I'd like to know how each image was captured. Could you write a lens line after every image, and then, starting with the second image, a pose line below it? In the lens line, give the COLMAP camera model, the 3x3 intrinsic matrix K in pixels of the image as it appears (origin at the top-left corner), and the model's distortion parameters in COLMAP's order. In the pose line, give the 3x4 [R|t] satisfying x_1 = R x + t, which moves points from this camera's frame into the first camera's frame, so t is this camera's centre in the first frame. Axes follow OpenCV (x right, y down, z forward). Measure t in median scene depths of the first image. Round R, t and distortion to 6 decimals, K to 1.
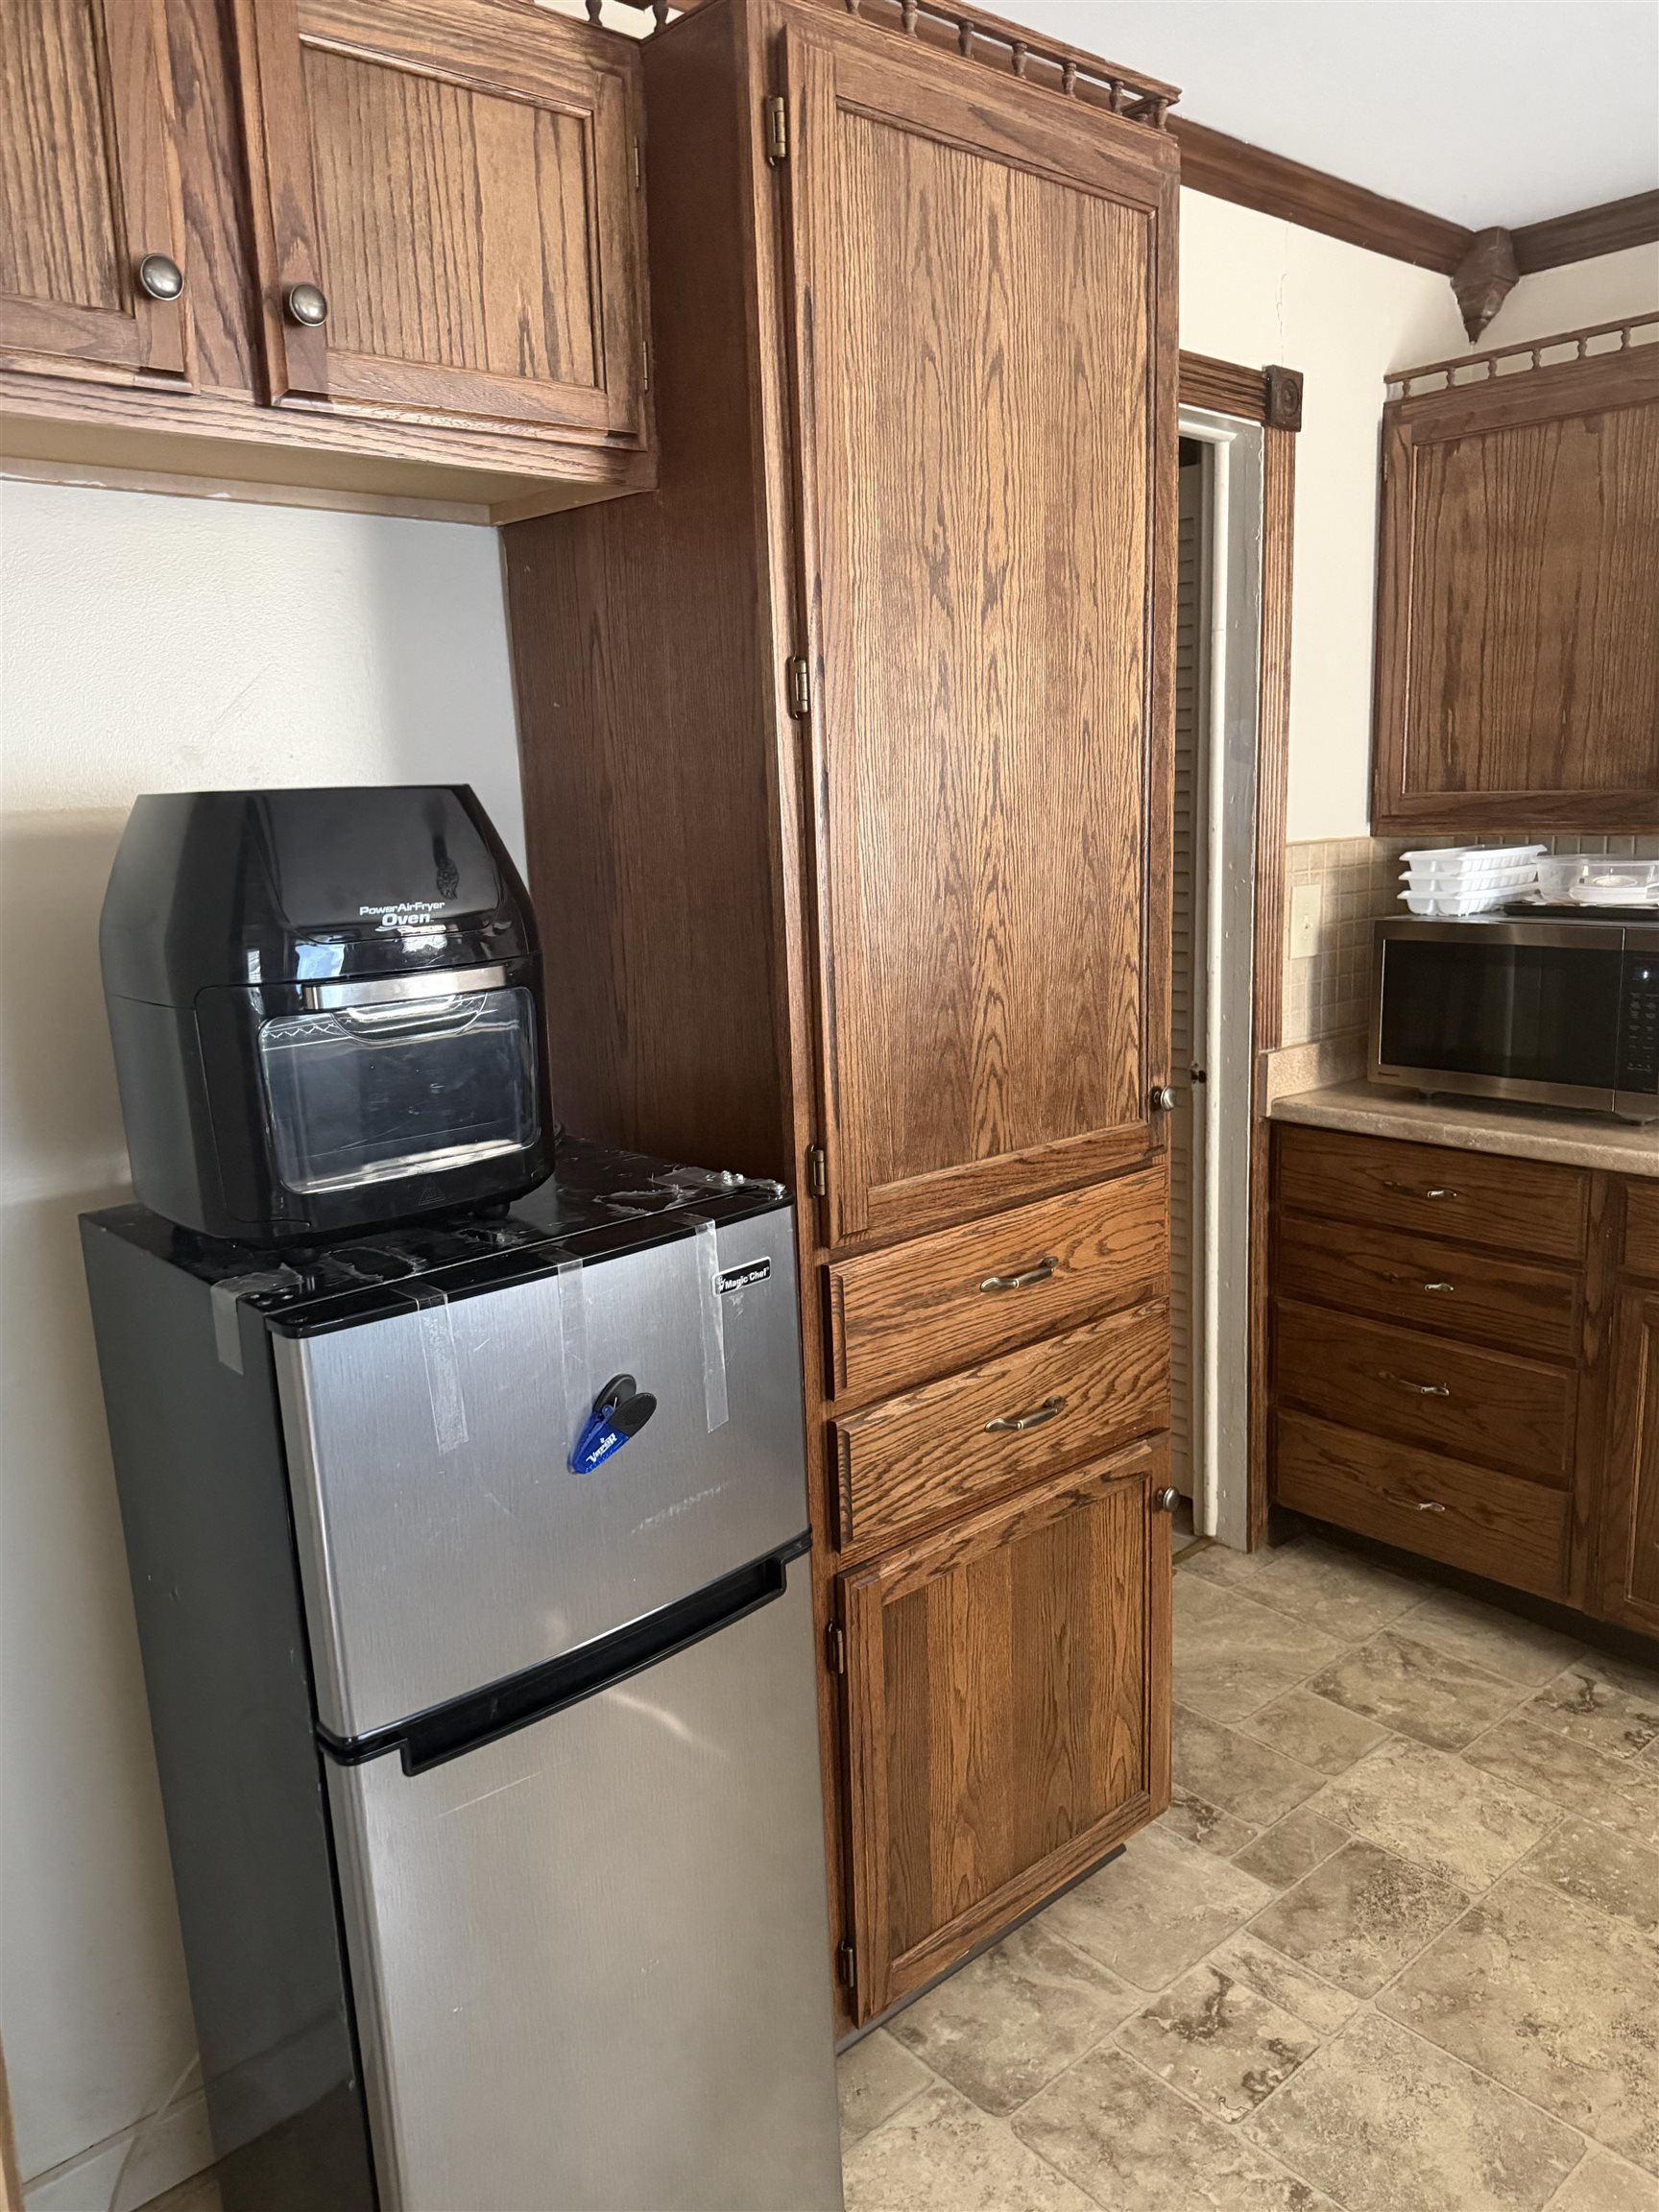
lens RADIAL K [[1608.2, 0, 824.1], [0, 1608.2, 1114.3], [0, 0, 1]] dist [0.030666, -0.031263]
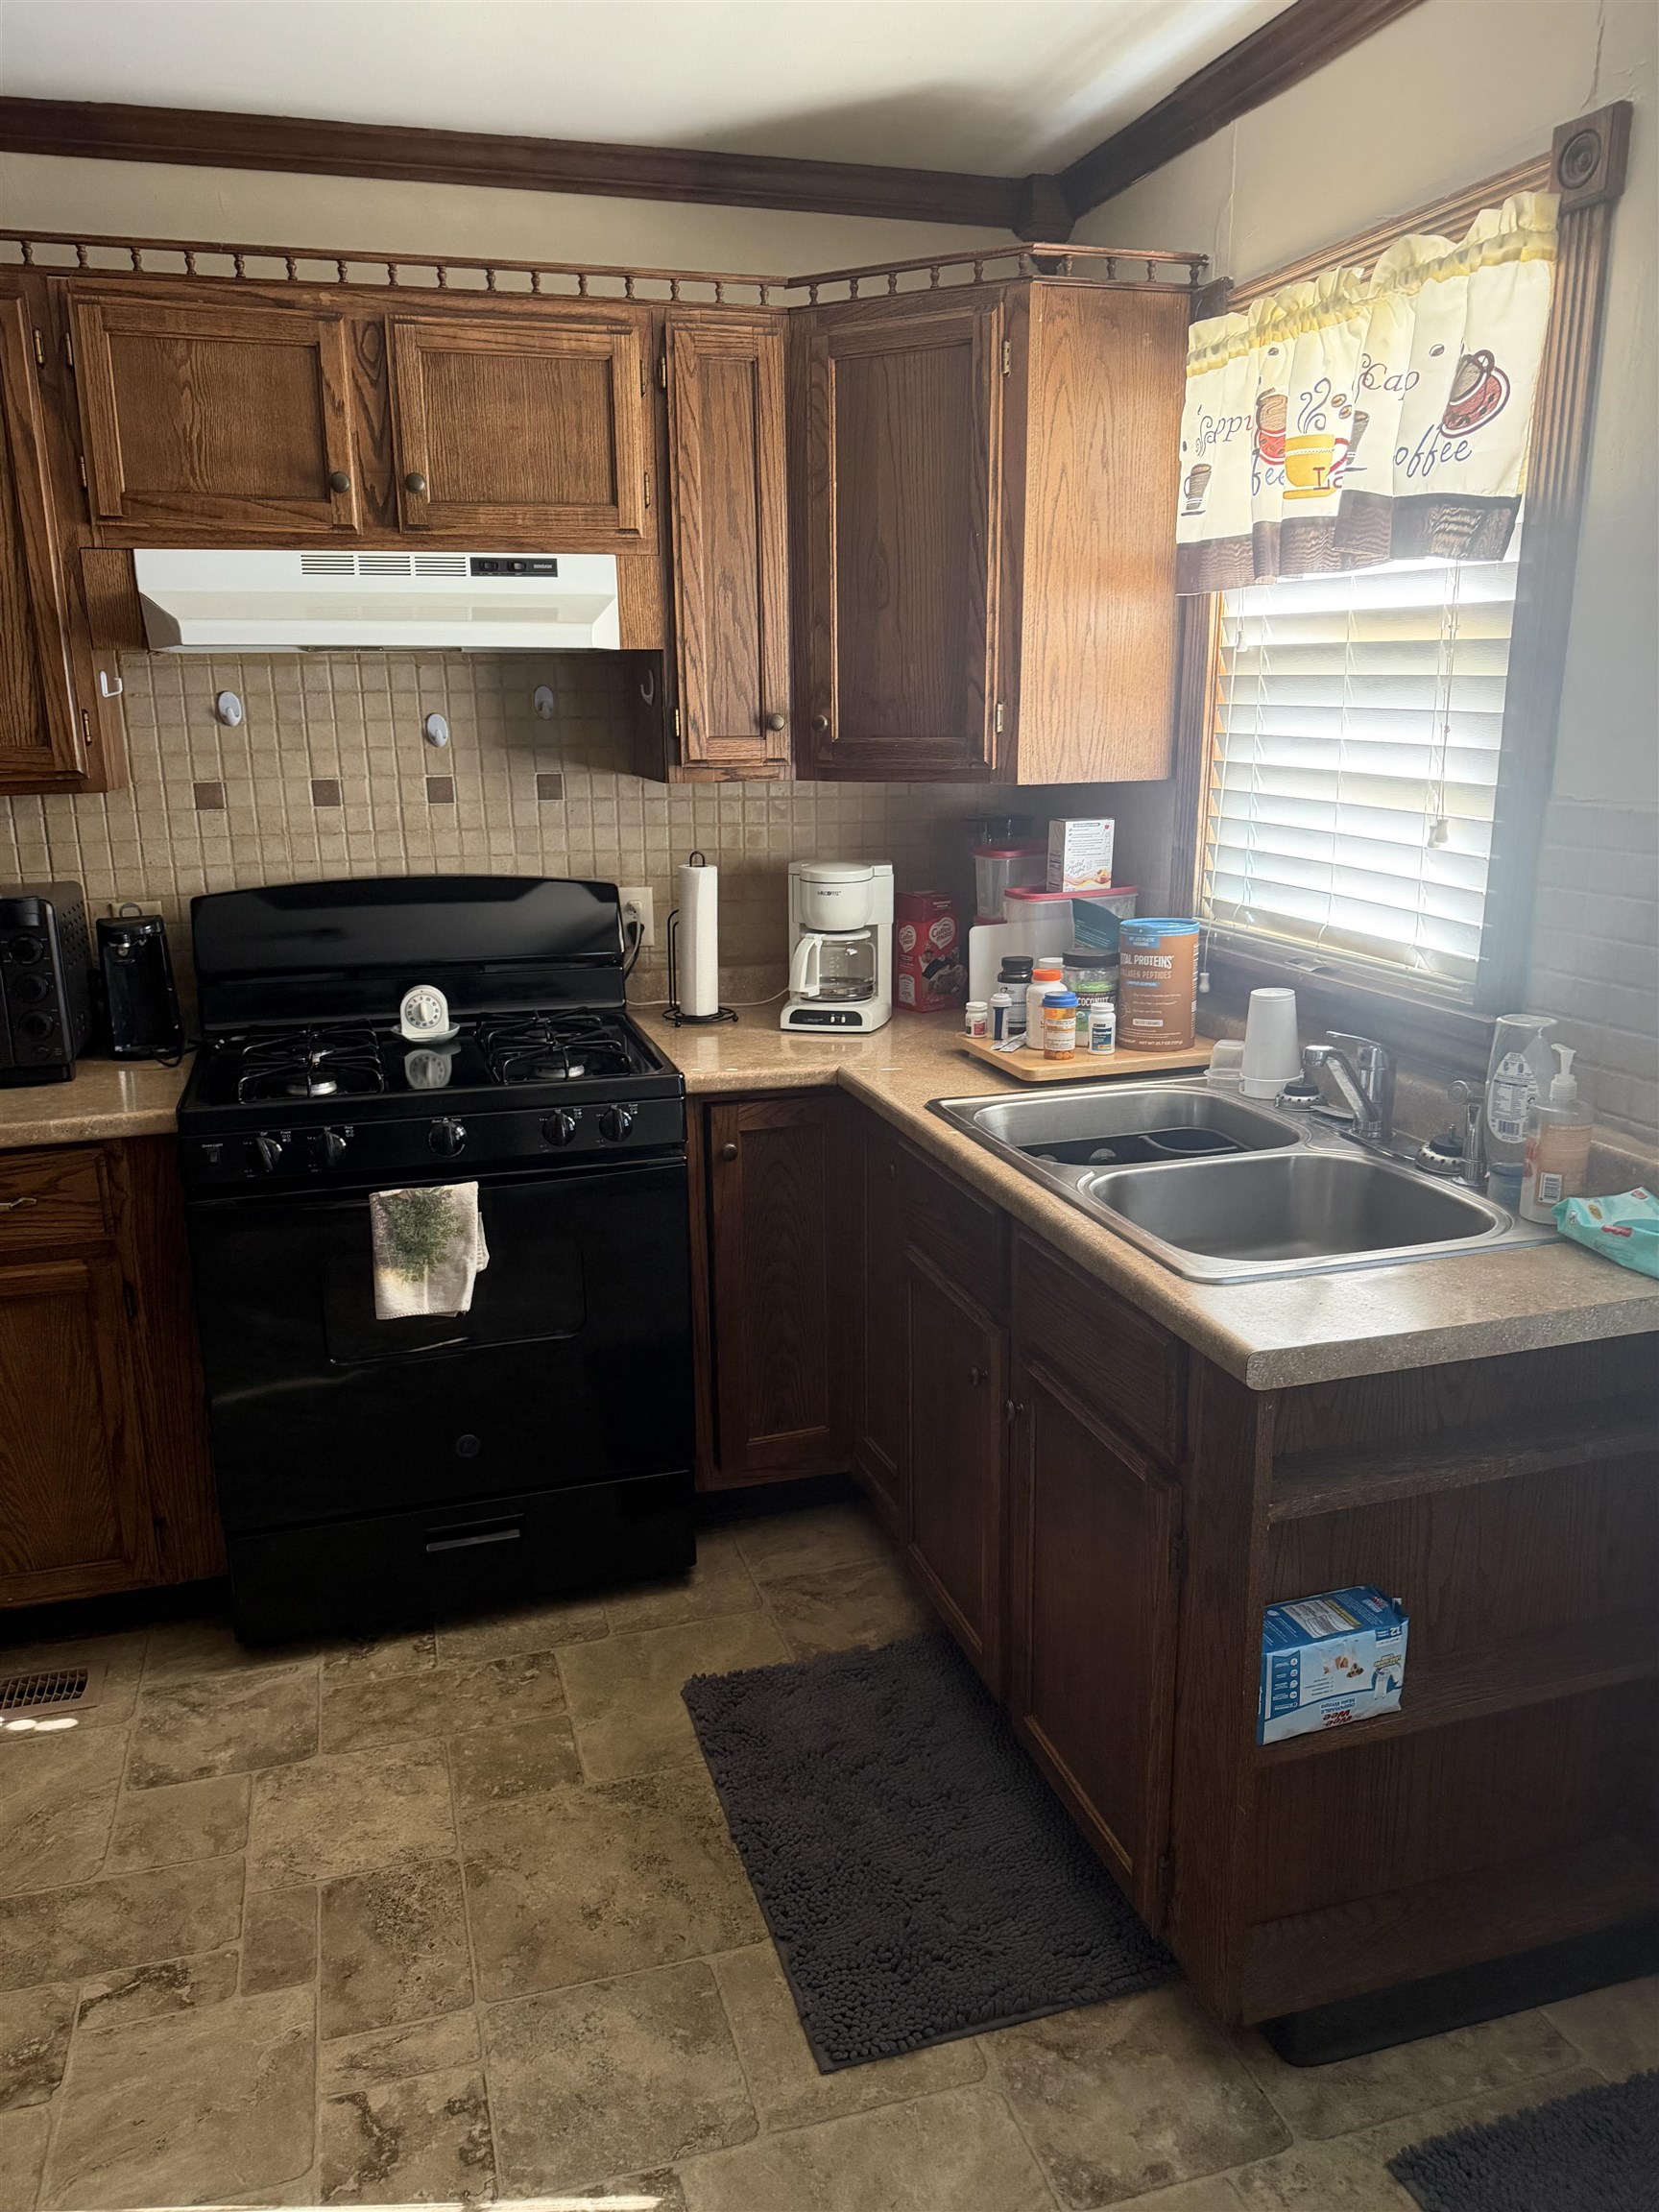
lens RADIAL K [[1608.2, 0, 804.2], [0, 1608.2, 1156.0], [0, 0, 1]] dist [0.030666, -0.031263]
pose [[0.433461, -0.226264, 0.872305, -0.300052], [0.193357, 0.968775, 0.155205, -0.055159], [-0.880185, 0.101391, 0.463676, 0.315231]]
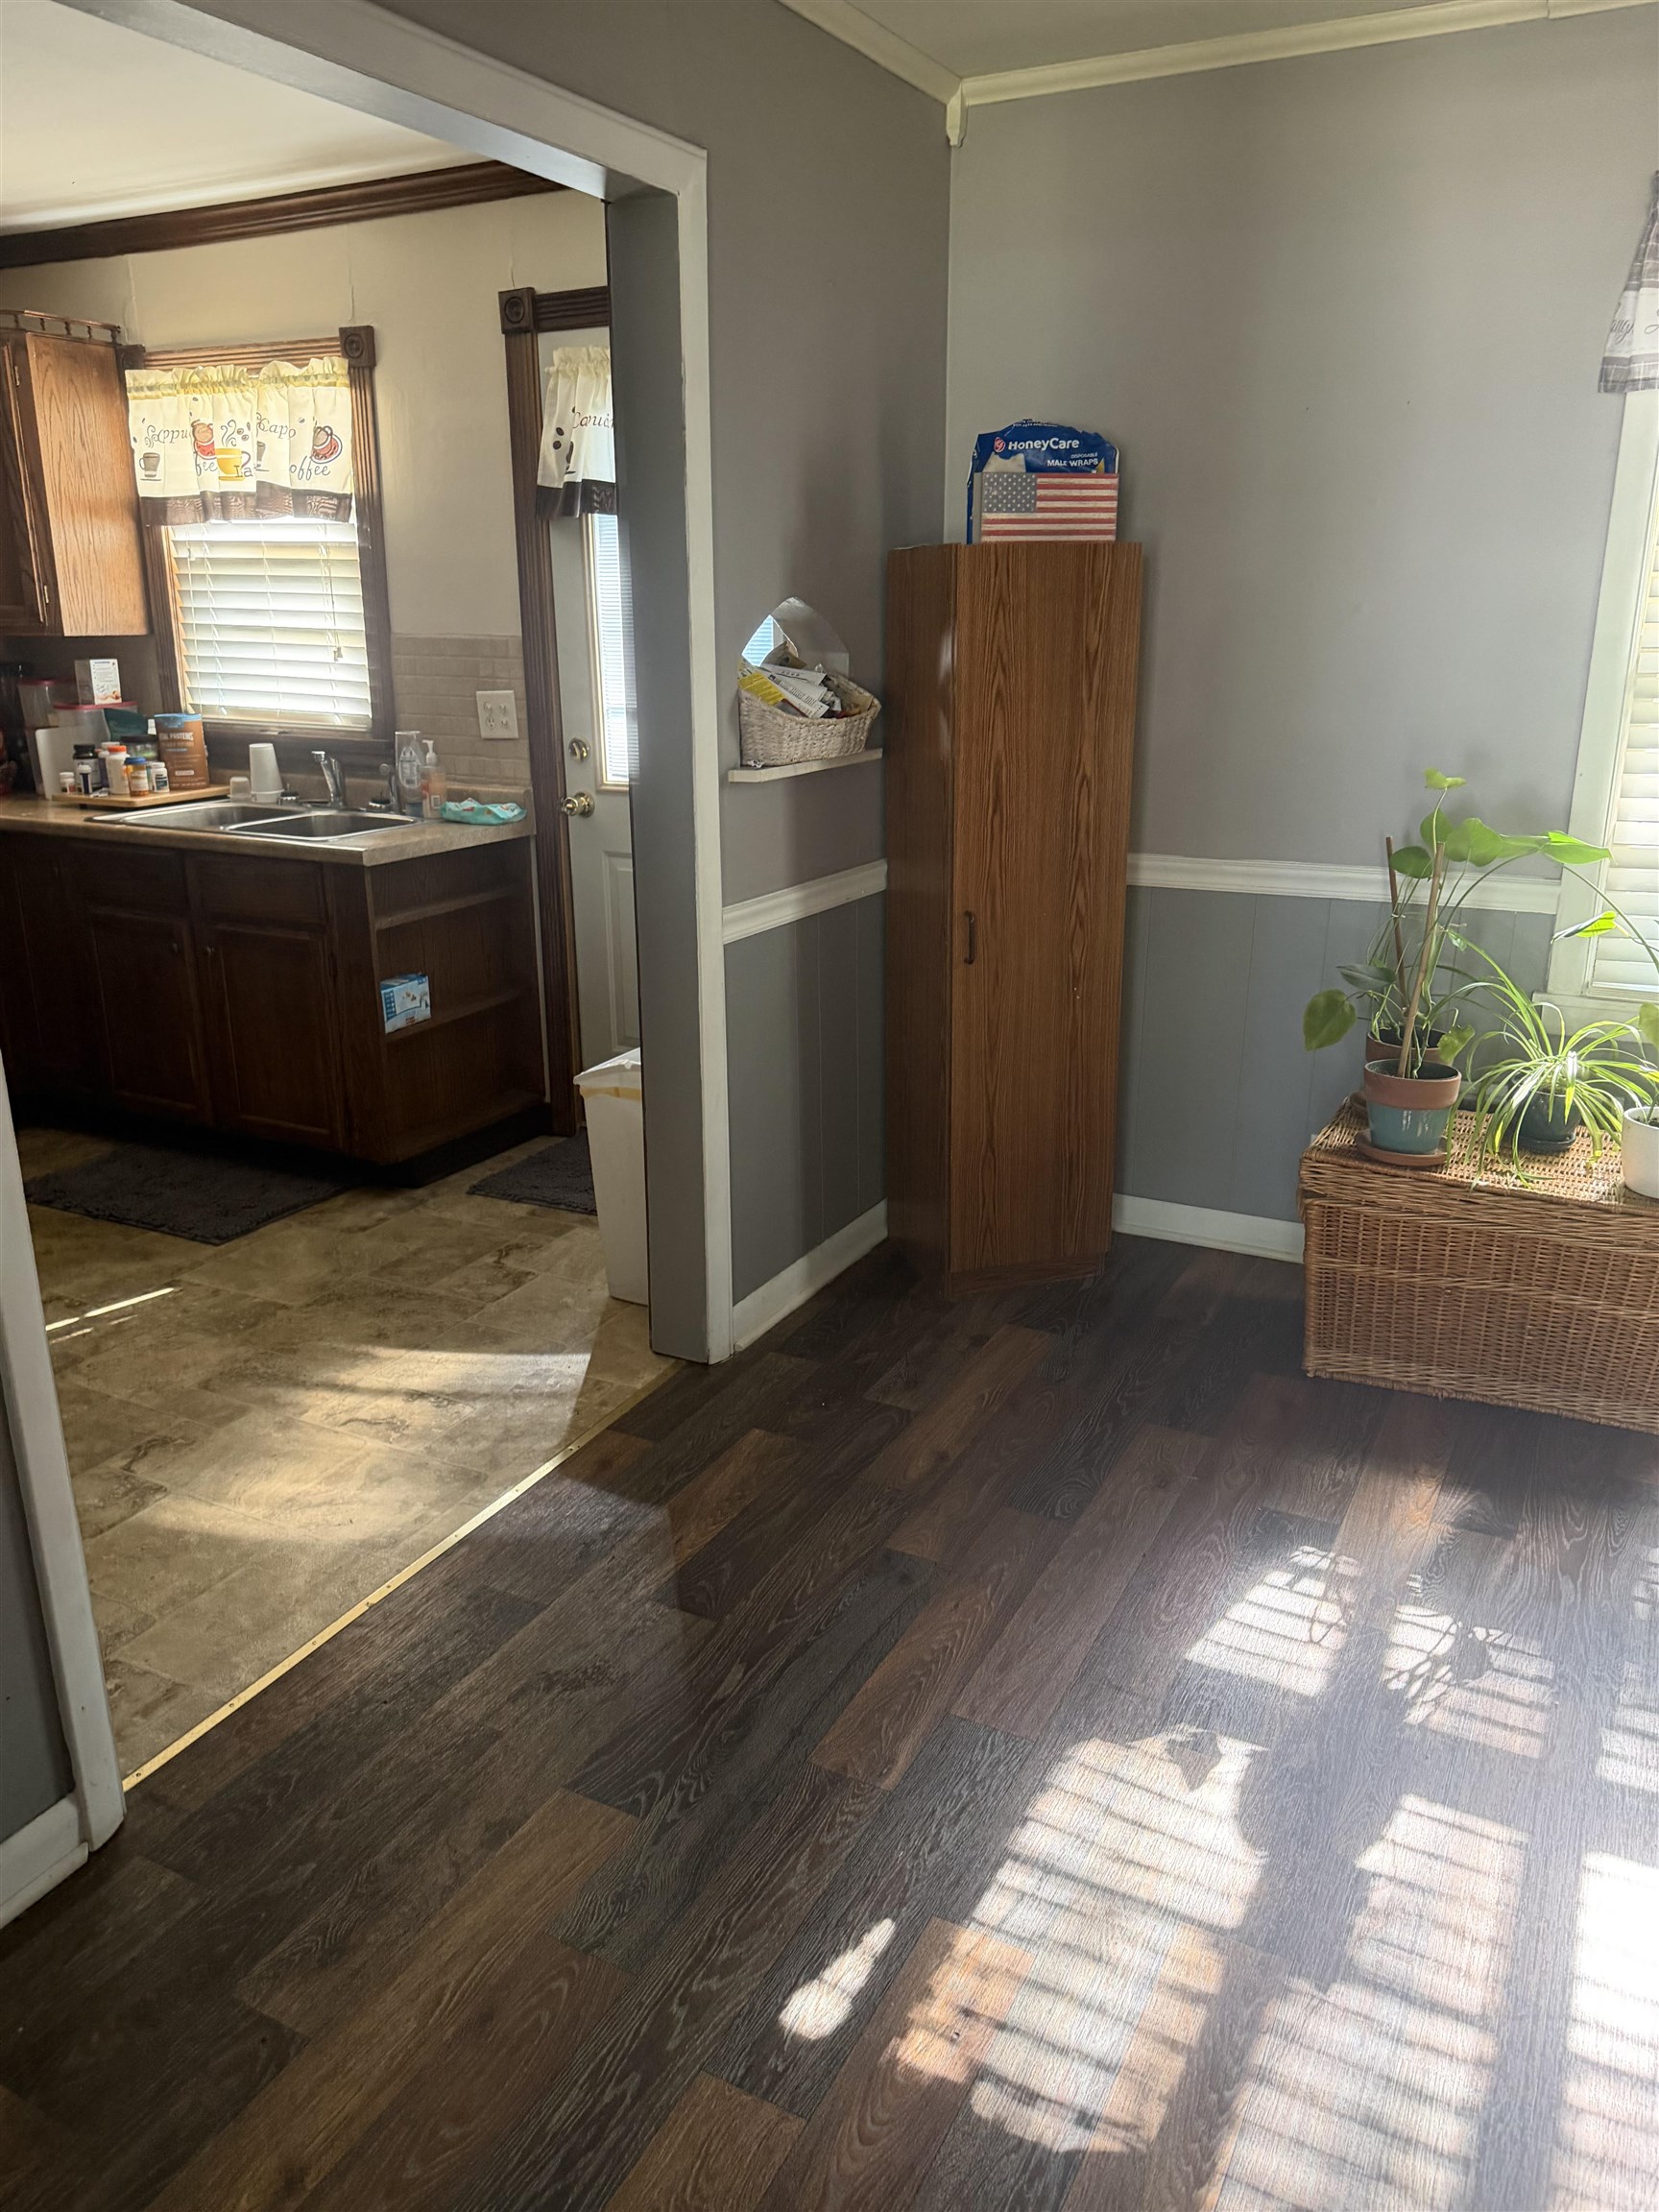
lens RADIAL K [[1608.2, 0, 789.7], [0, 1608.2, 1059.4], [0, 0, 1]] dist [0.030666, -0.031263]
pose [[-0.326151, -0.233408, 0.916049, -1.514696], [0.205640, 0.928314, 0.309750, -0.057223], [-0.922680, 0.289402, -0.254773, 0.586716]]
